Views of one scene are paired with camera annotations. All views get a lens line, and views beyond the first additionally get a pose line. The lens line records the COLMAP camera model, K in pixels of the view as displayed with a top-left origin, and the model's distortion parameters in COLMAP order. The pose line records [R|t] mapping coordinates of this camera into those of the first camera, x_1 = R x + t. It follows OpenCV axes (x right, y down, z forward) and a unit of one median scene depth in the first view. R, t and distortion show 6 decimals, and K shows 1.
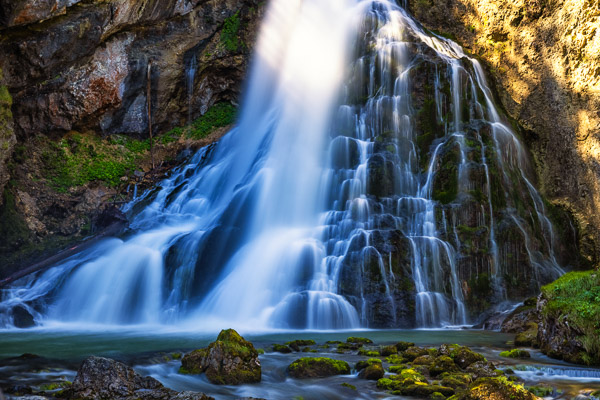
lens RADIAL K [[778.9, 0, 303.7], [0, 778.9, 197.4], [0, 0, 1]] dist [0.010744, 0.000000]
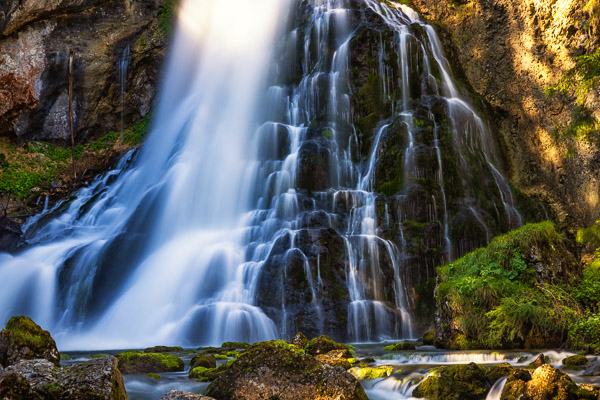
lens RADIAL K [[937.7, 0, 301.8], [0, 937.7, 197.9], [0, 0, 1]] dist [0.022062, 0.000000]
pose [[0.998605, -0.035726, -0.038874, 0.120592], [0.034145, 0.998592, -0.040590, 0.045184], [0.040270, 0.039206, 0.998419, -0.000820]]
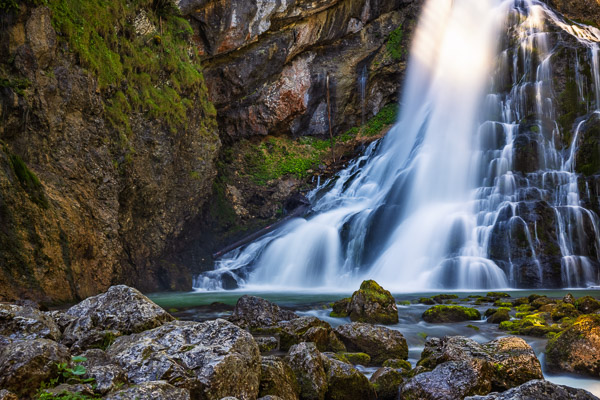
lens RADIAL K [[661.8, 0, 300.4], [0, 661.8, 198.8], [0, 0, 1]] dist [-0.001856, 0.000000]
pose [[0.962592, -0.043370, -0.267462, 0.037782], [0.046172, 0.998925, 0.004191, 0.017382], [0.266993, -0.016384, 0.963559, -0.000194]]
